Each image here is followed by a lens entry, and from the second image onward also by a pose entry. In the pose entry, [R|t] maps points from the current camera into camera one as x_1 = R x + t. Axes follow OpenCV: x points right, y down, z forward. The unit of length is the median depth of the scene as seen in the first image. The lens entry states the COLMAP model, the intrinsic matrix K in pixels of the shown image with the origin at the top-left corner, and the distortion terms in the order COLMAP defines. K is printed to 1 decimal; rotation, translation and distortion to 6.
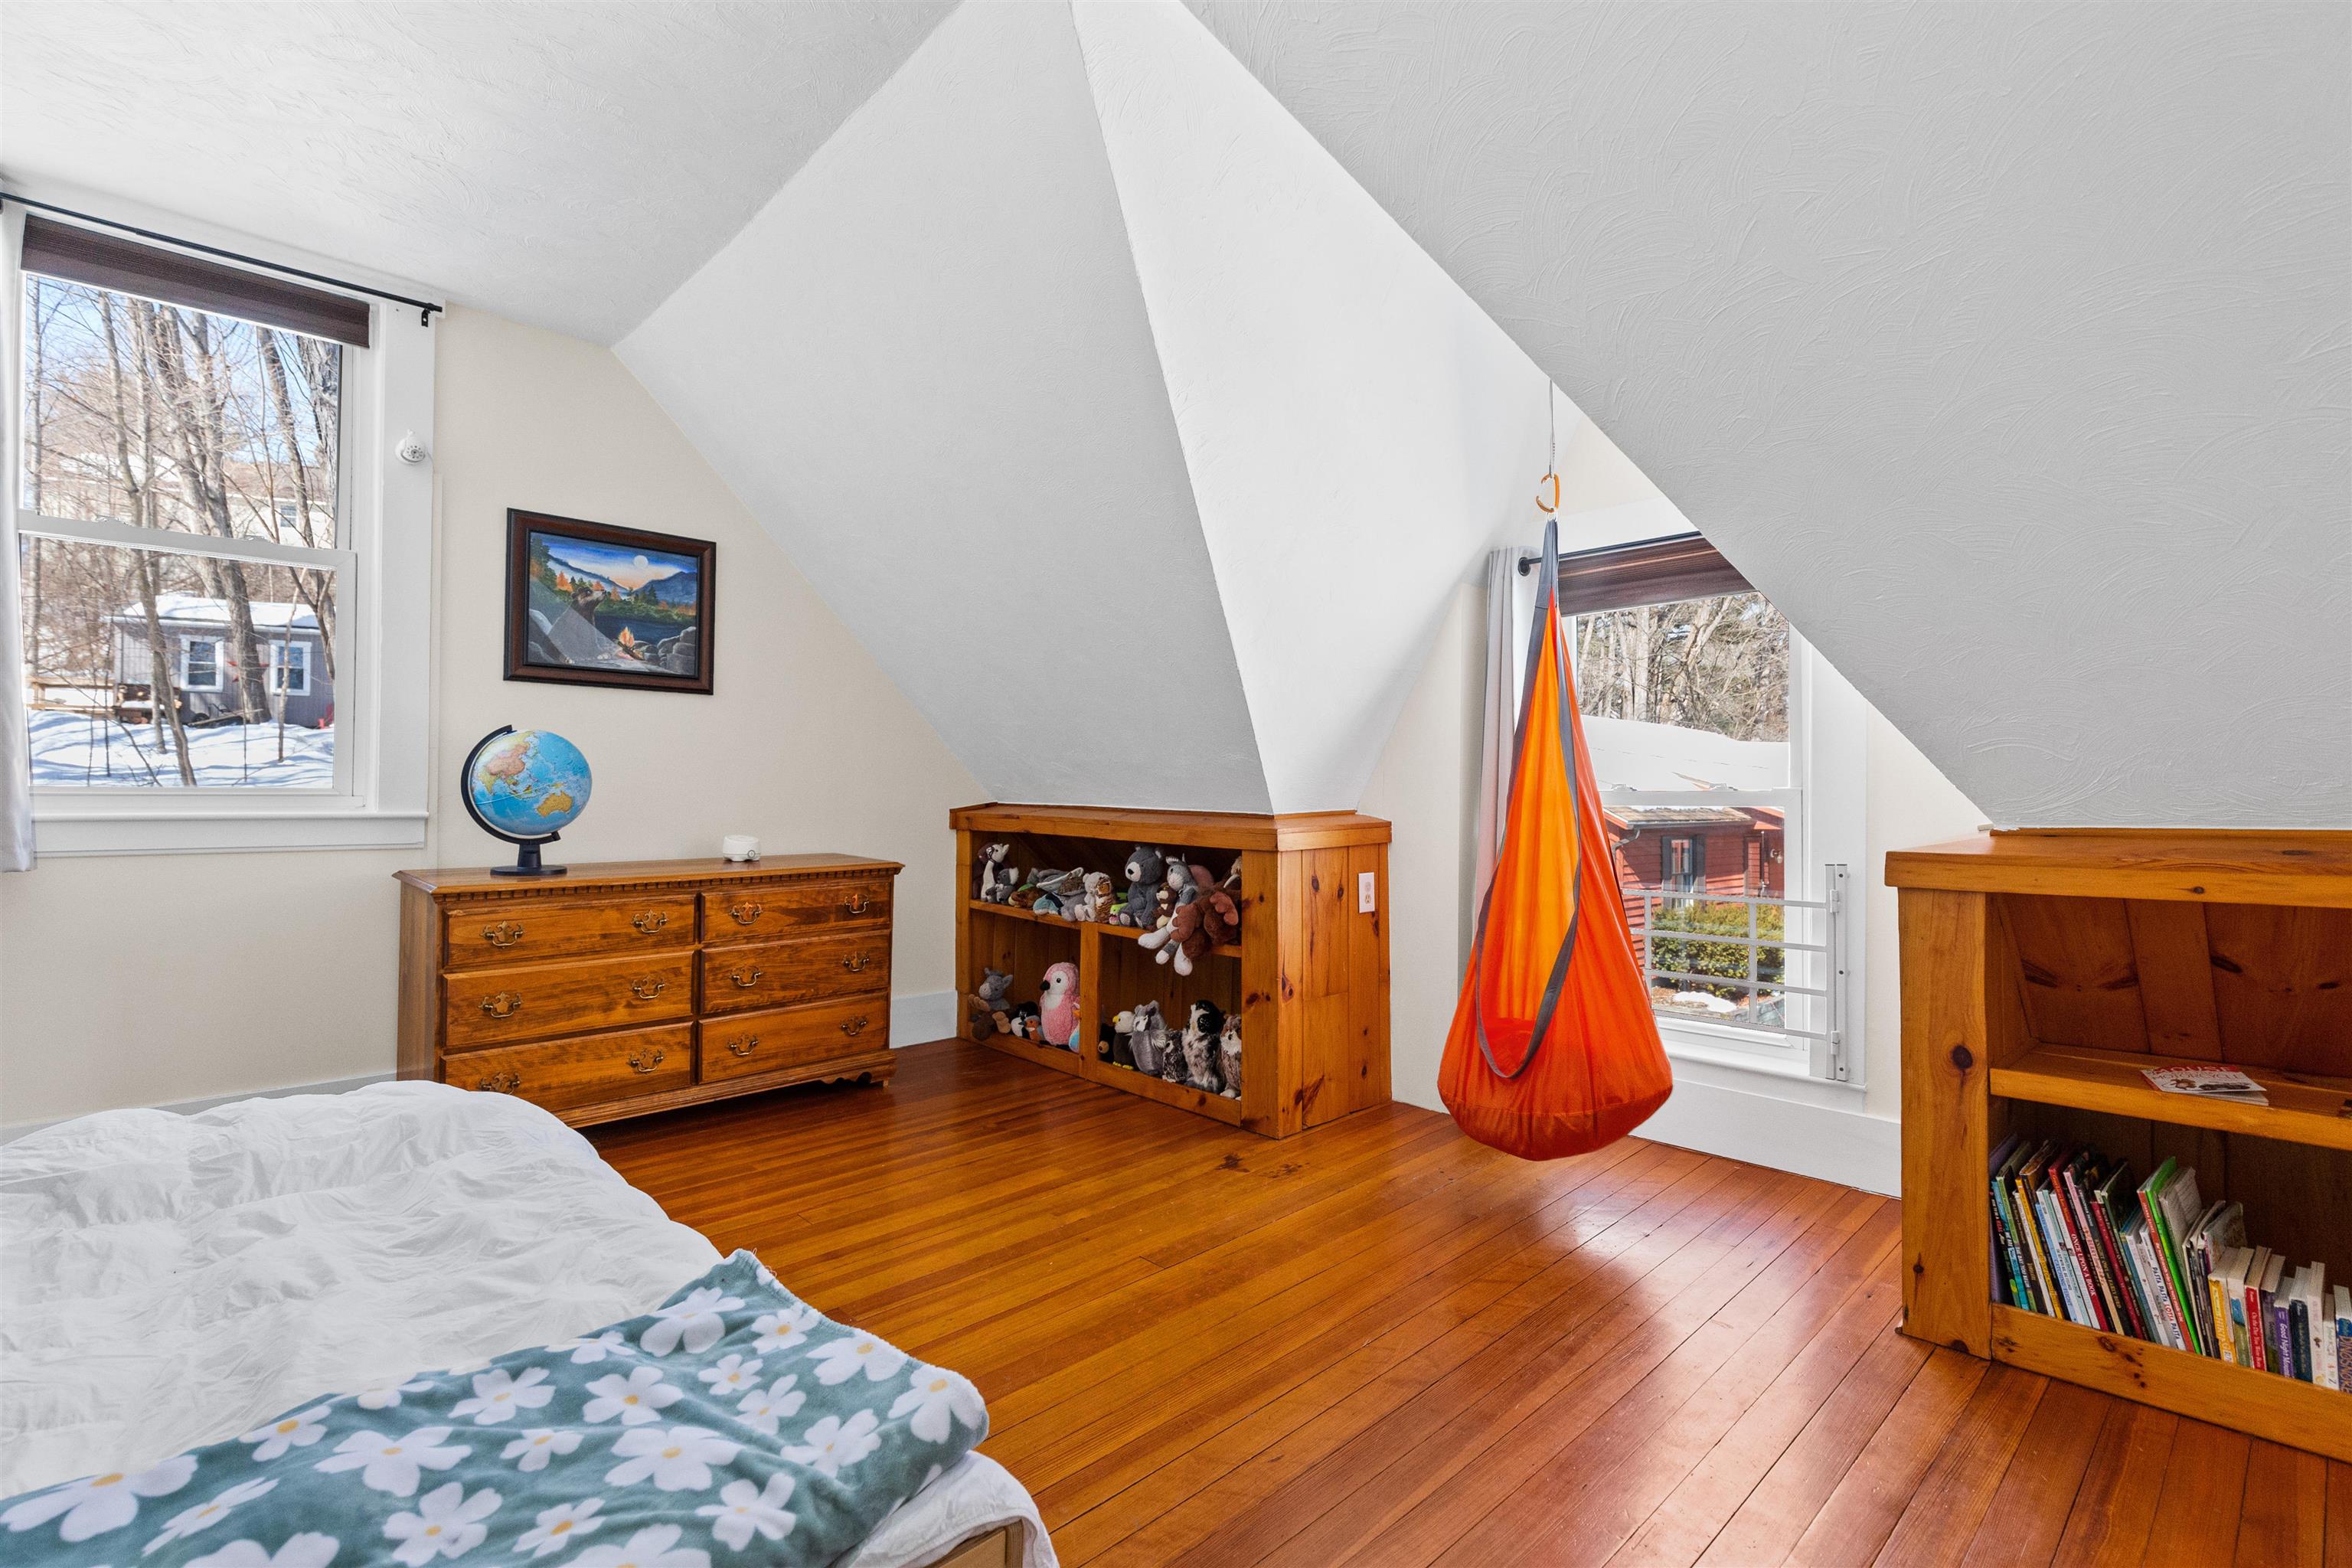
lens RADIAL K [[1108.9, 0, 1186.9], [0, 1108.9, 783.4], [0, 0, 1]] dist [0.006272, -0.001061]
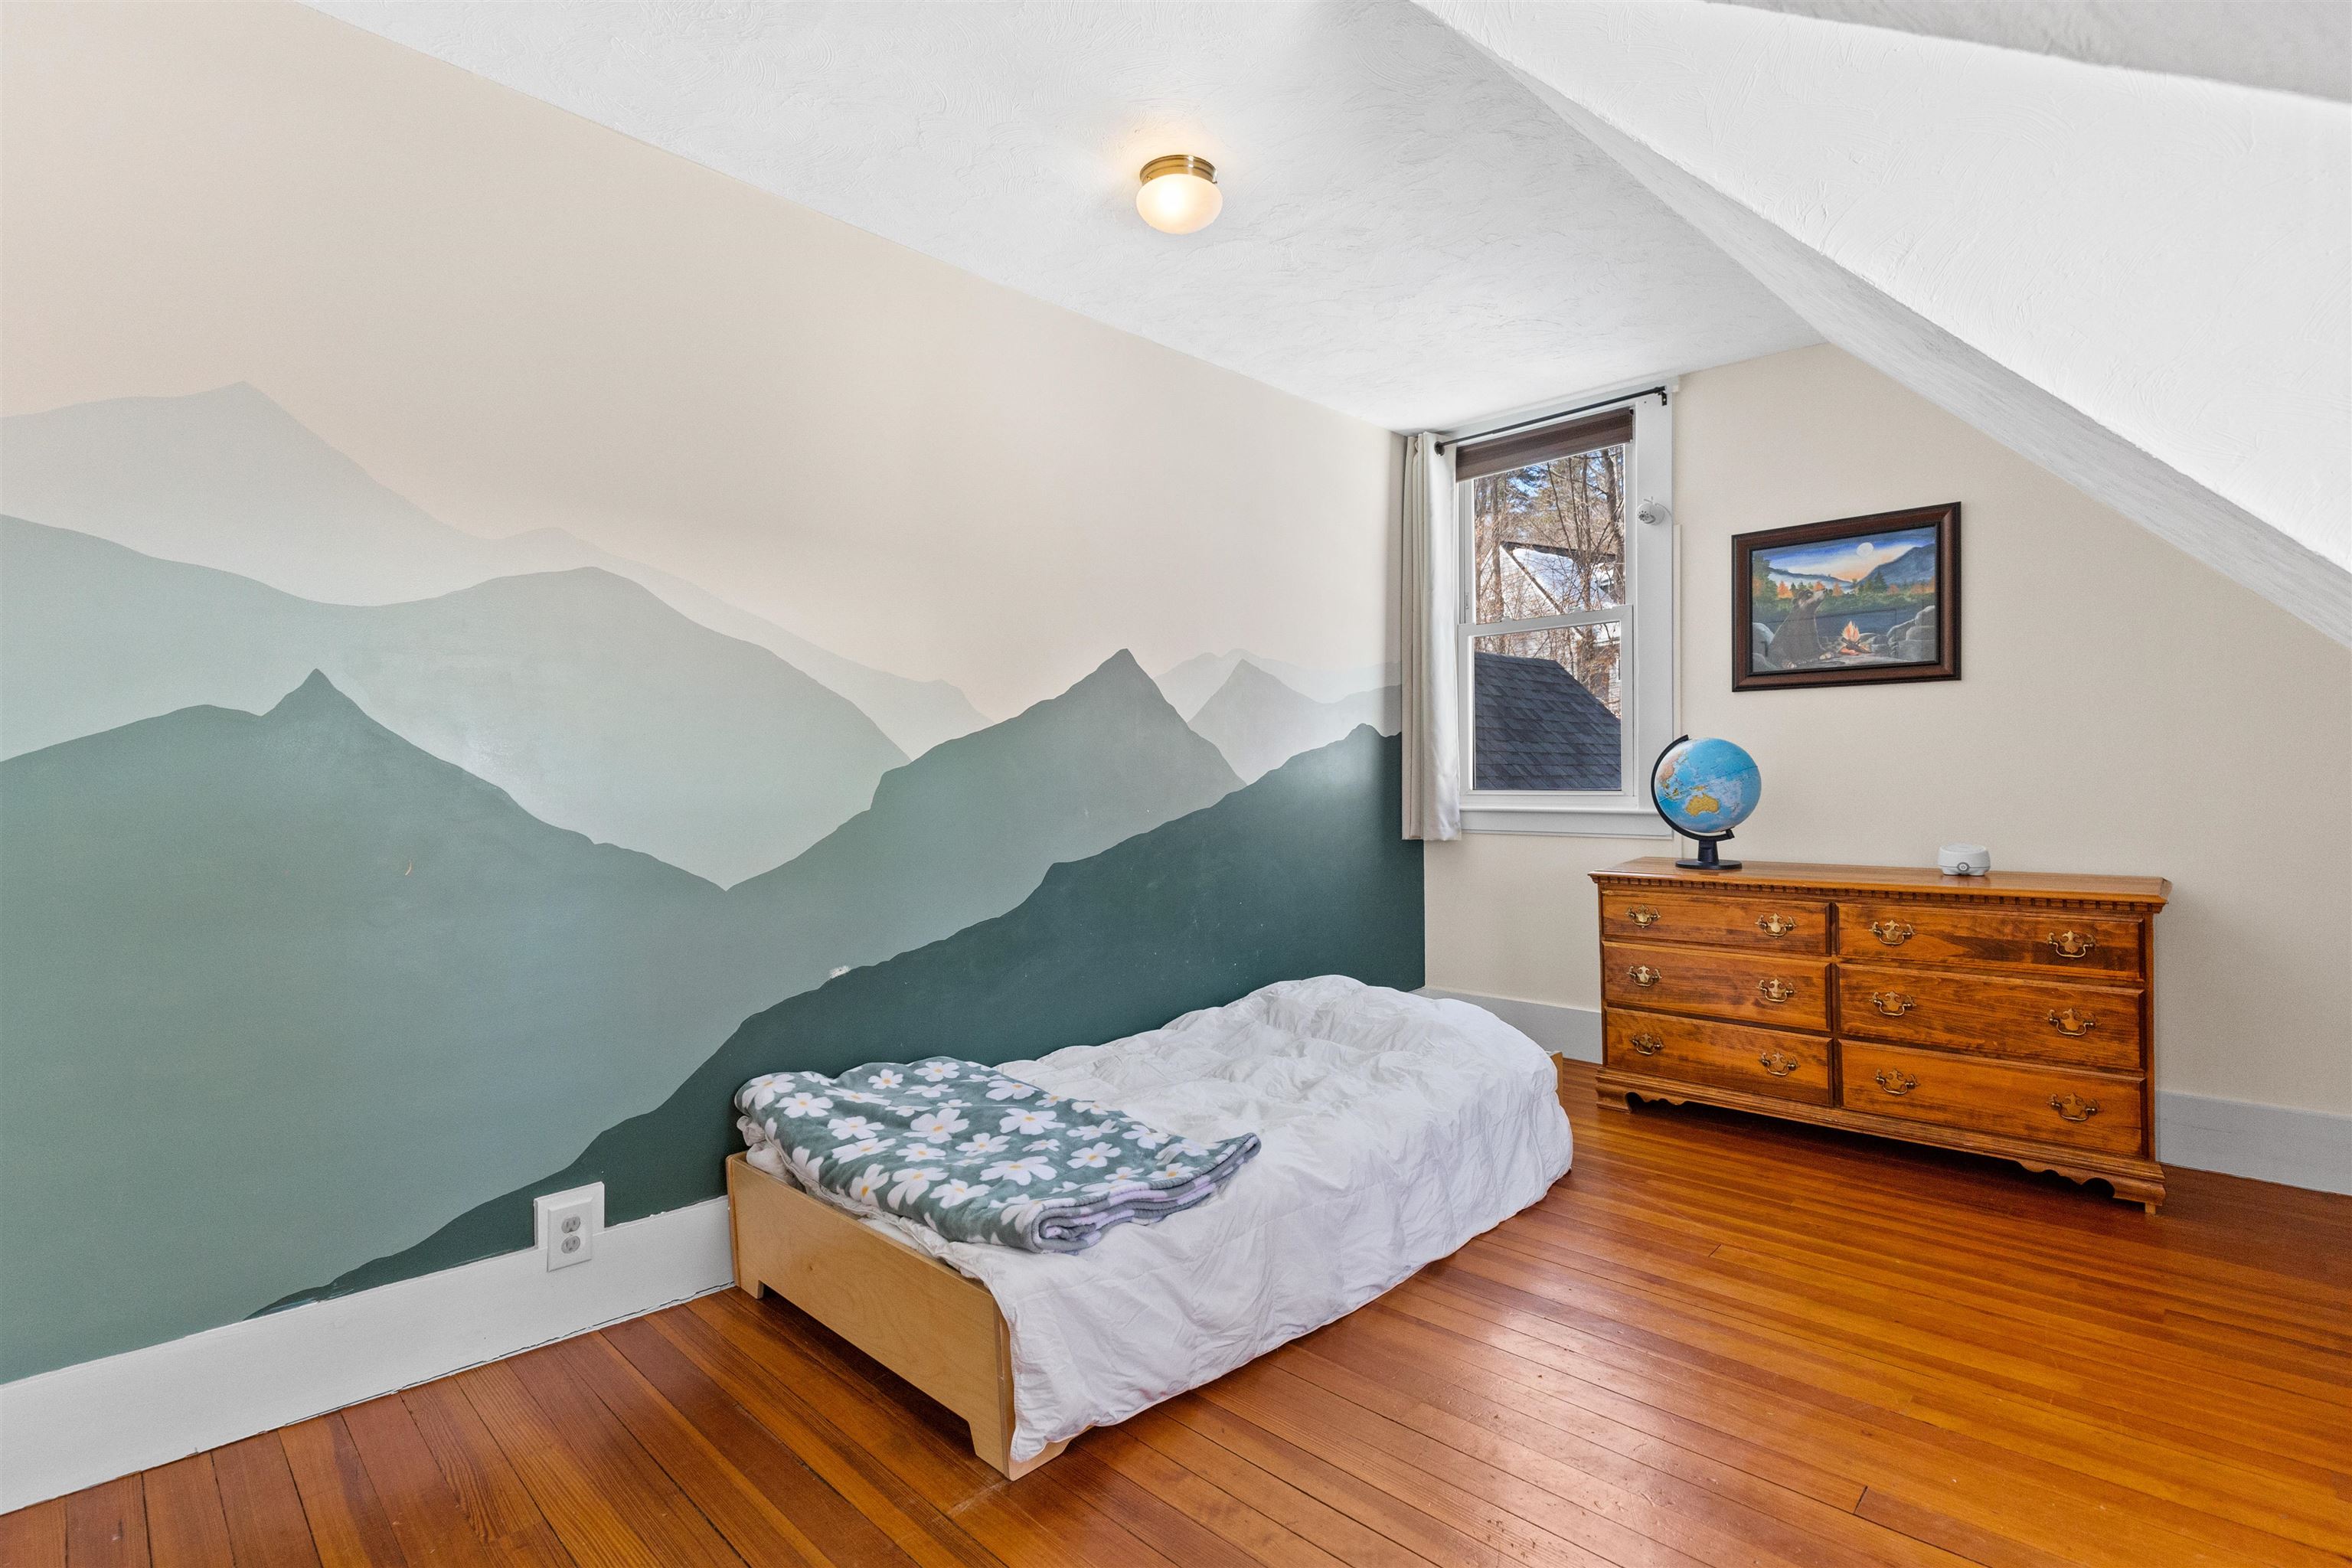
lens RADIAL K [[1108.9, 0, 1200.0], [0, 1108.9, 788.8], [0, 0, 1]] dist [0.006272, -0.001061]
pose [[0.027073, 0.000990, -0.999633, 0.477814], [0.014283, 0.999897, 0.001377, -0.005694], [0.999531, -0.014315, 0.027056, 0.442011]]
